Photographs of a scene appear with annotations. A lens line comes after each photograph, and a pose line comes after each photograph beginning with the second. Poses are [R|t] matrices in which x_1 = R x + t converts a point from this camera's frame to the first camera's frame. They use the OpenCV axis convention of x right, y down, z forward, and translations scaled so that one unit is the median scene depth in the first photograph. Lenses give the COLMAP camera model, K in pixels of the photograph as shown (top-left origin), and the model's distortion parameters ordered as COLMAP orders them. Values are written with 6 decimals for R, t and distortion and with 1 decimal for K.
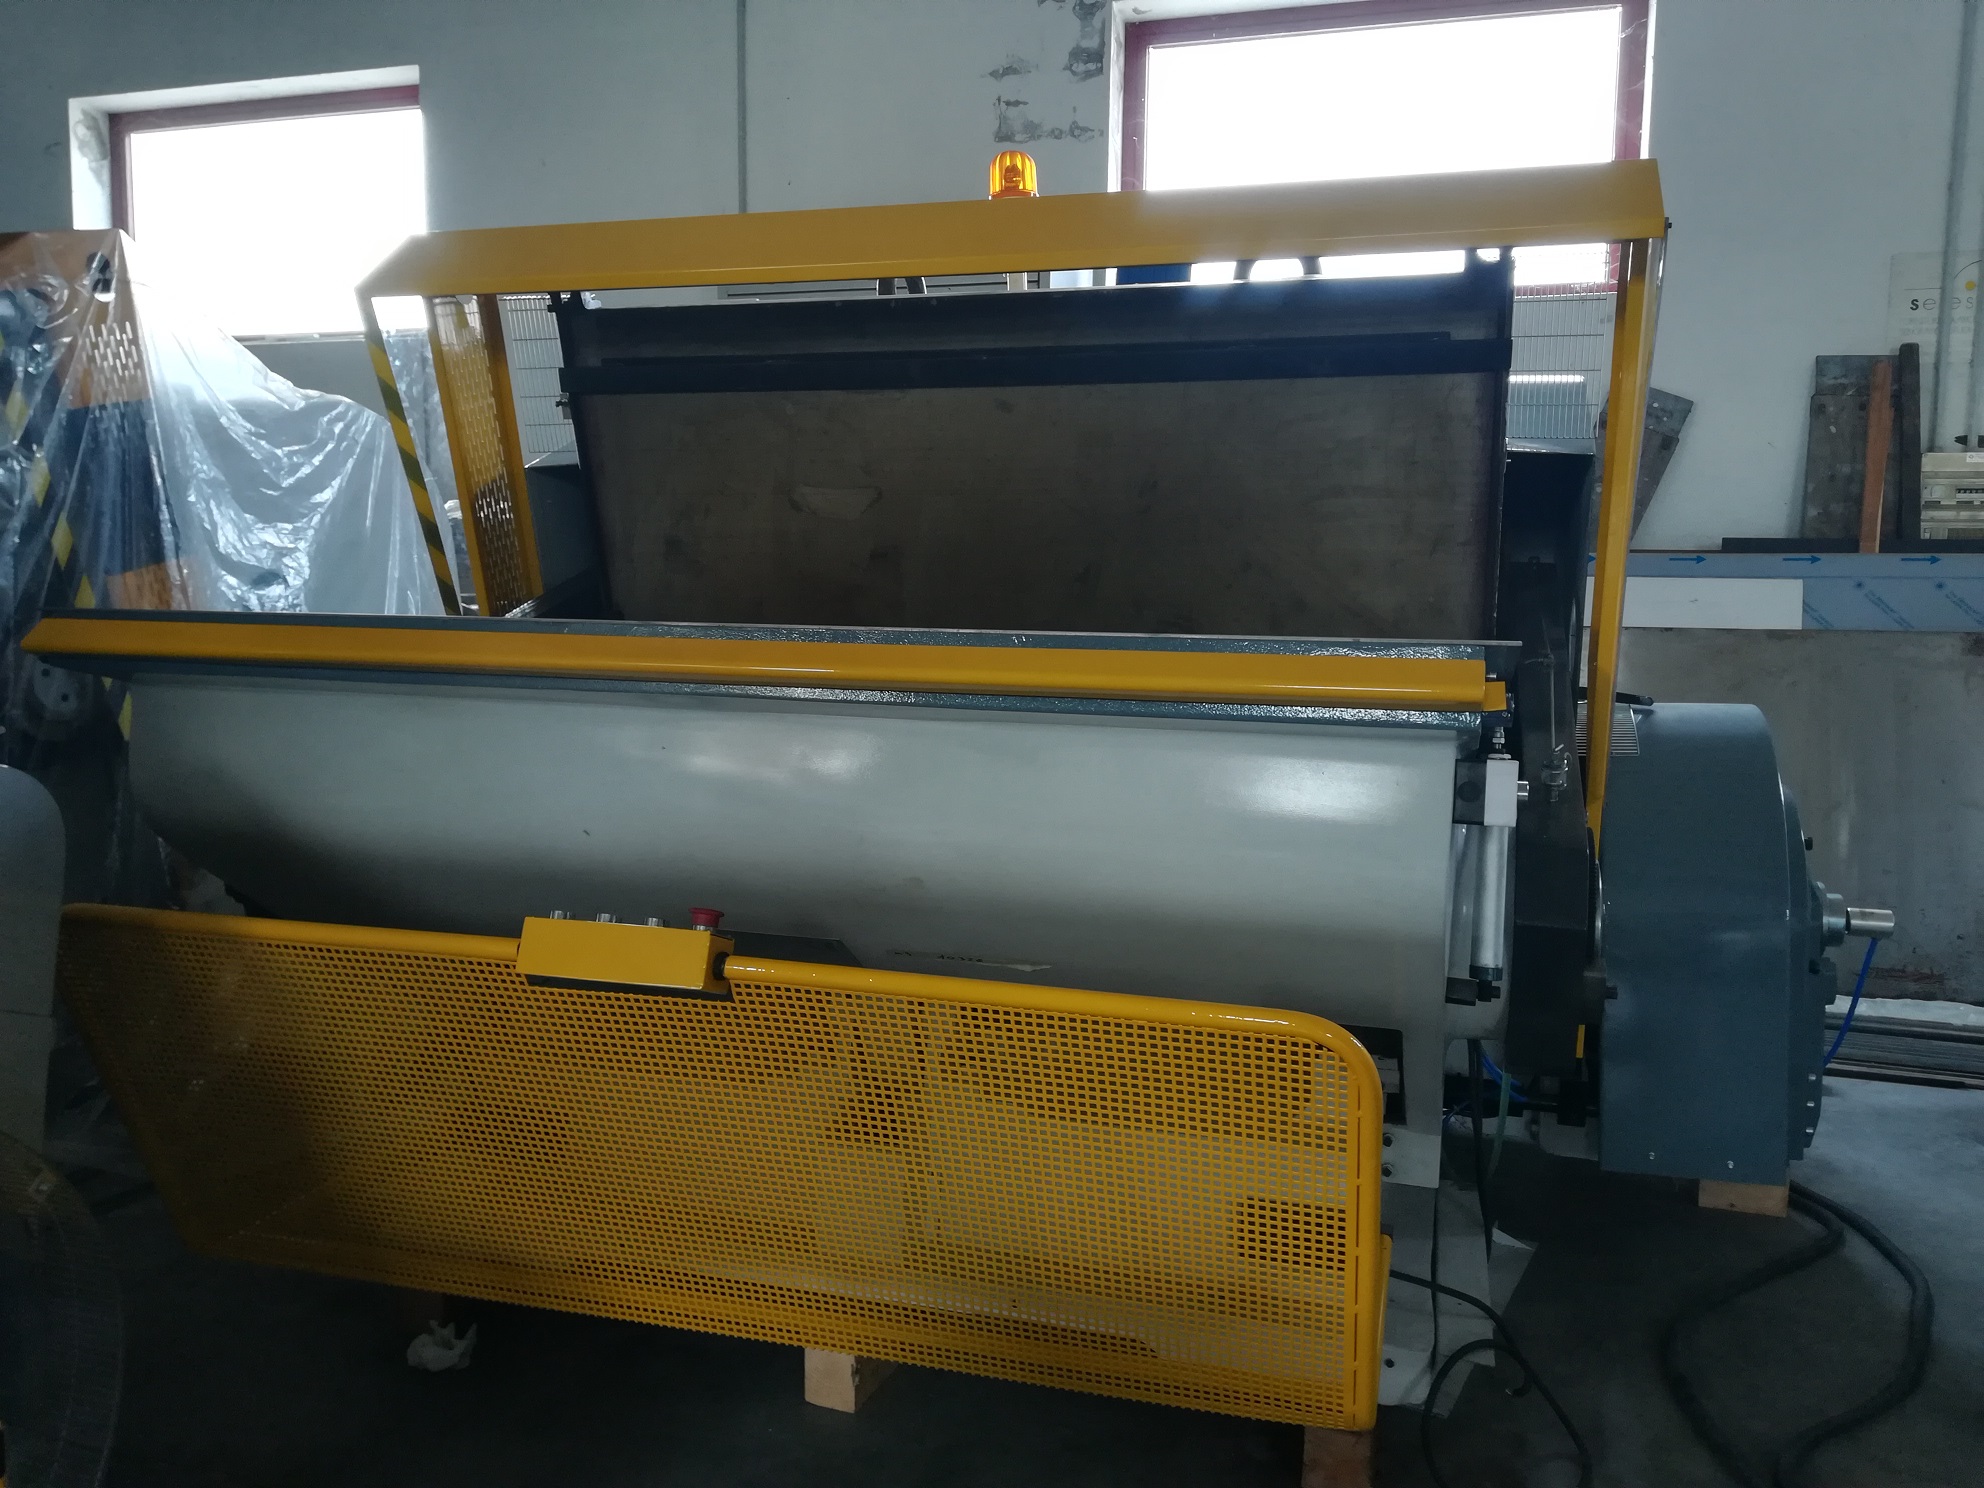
lens RADIAL K [[1529.6, 0, 992.0], [0, 1529.6, 744.0], [0, 0, 1]] dist [0.009747, 0.007999]
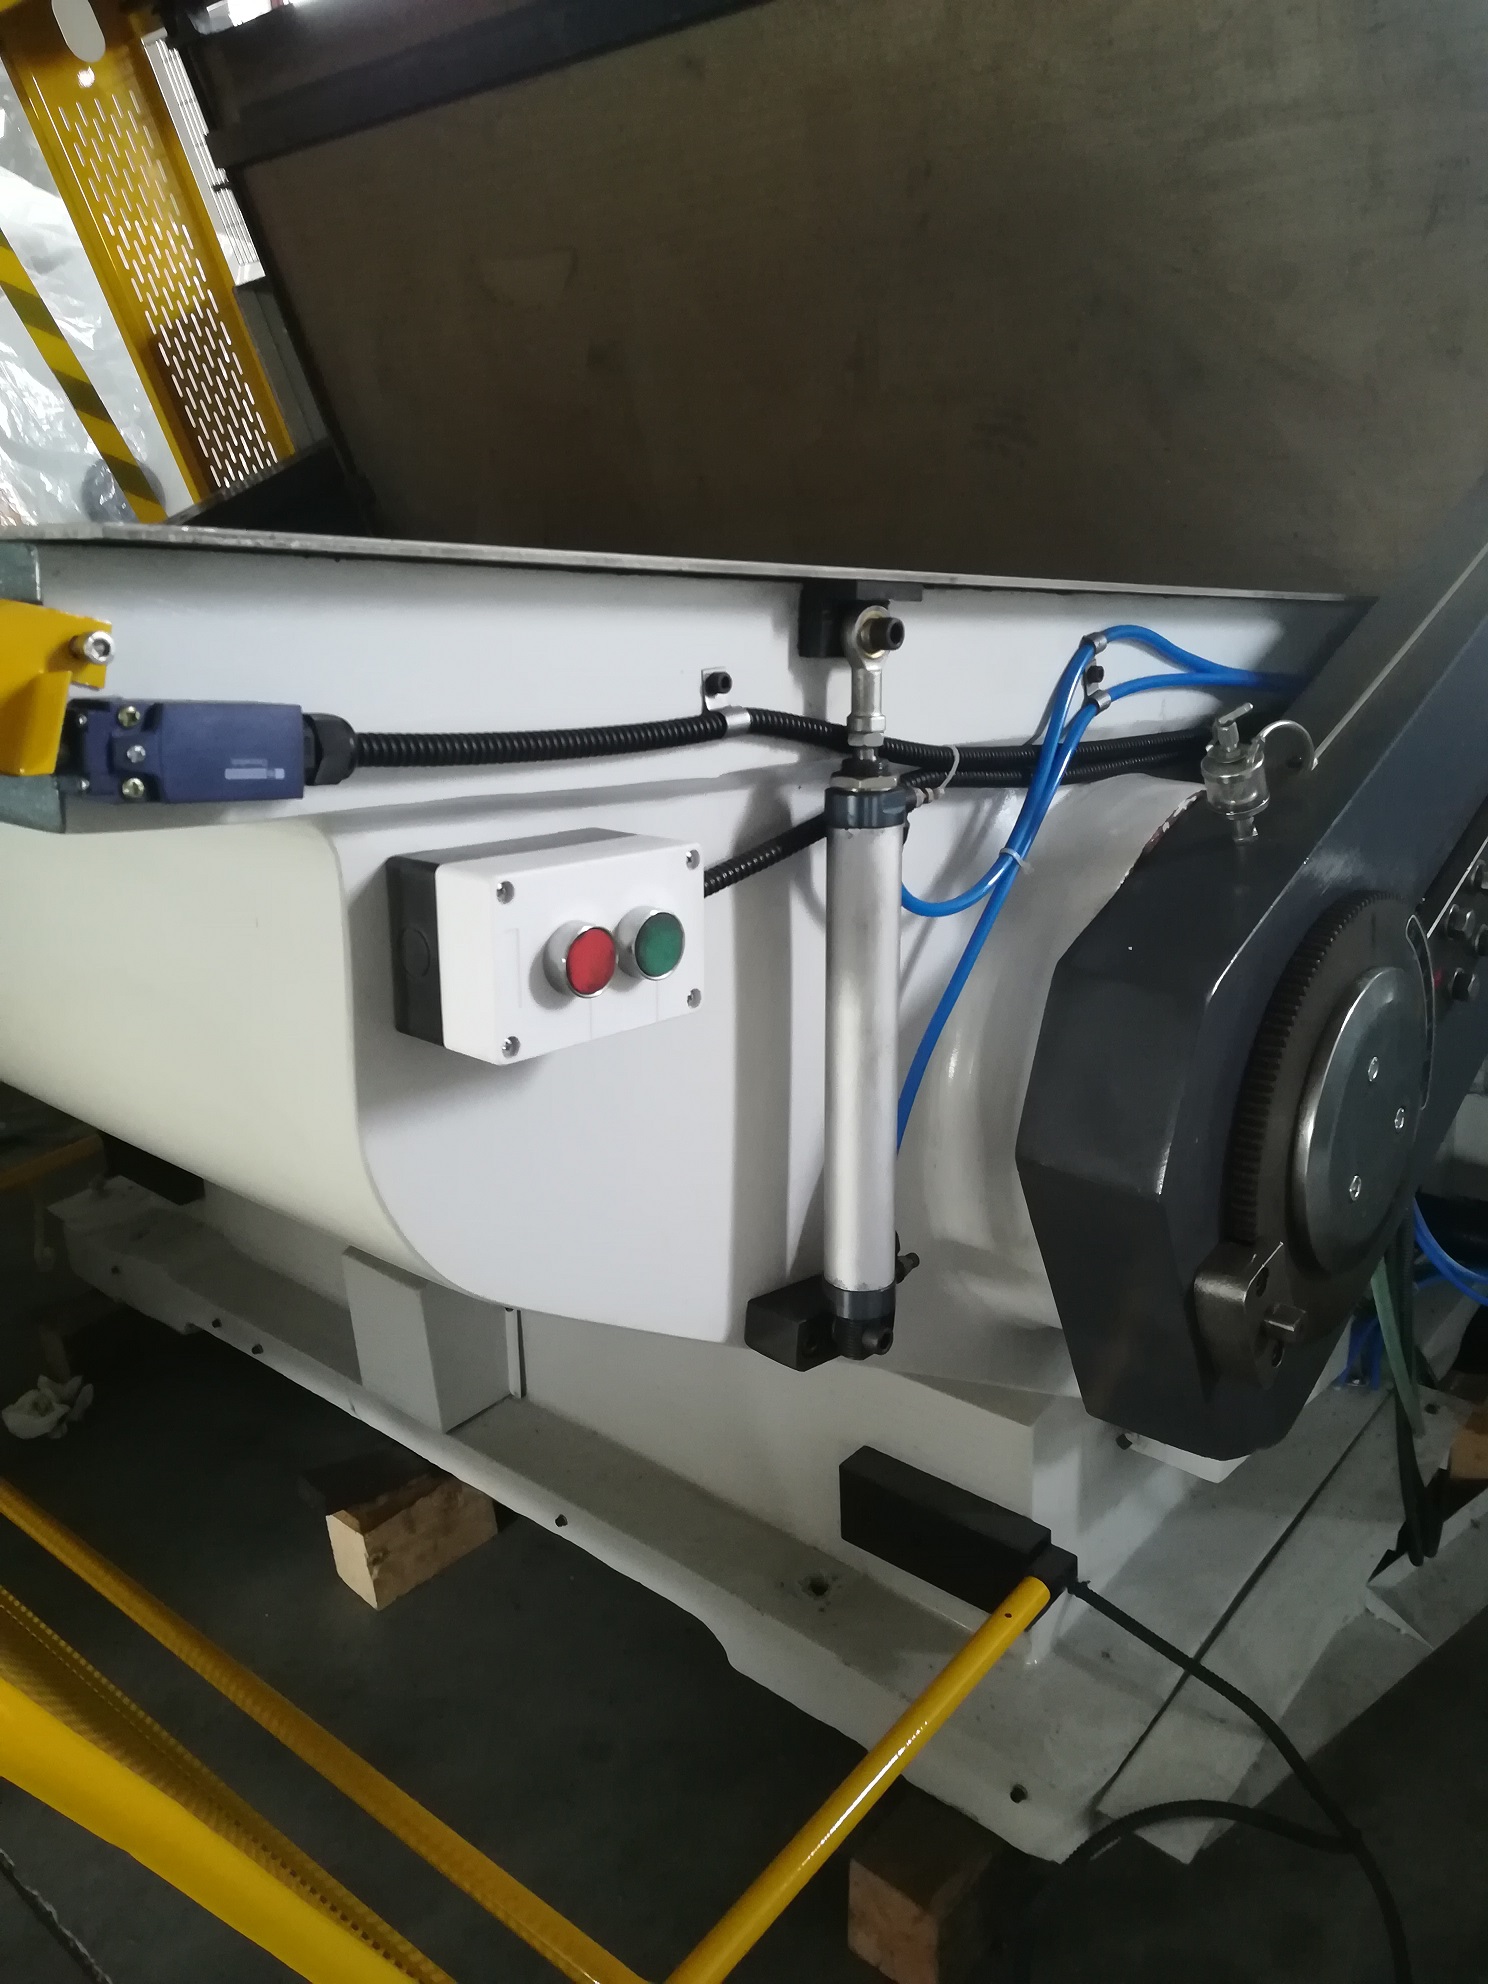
lens RADIAL K [[1515.0, 0, 733.9], [0, 1515.0, 987.6], [0, 0, 1]] dist [0.070226, -0.106912]
pose [[0.906990, 0.053869, -0.417692, 0.273179], [0.058753, 0.965903, 0.252149, -0.023903], [0.417033, -0.253237, 0.872900, 0.377288]]
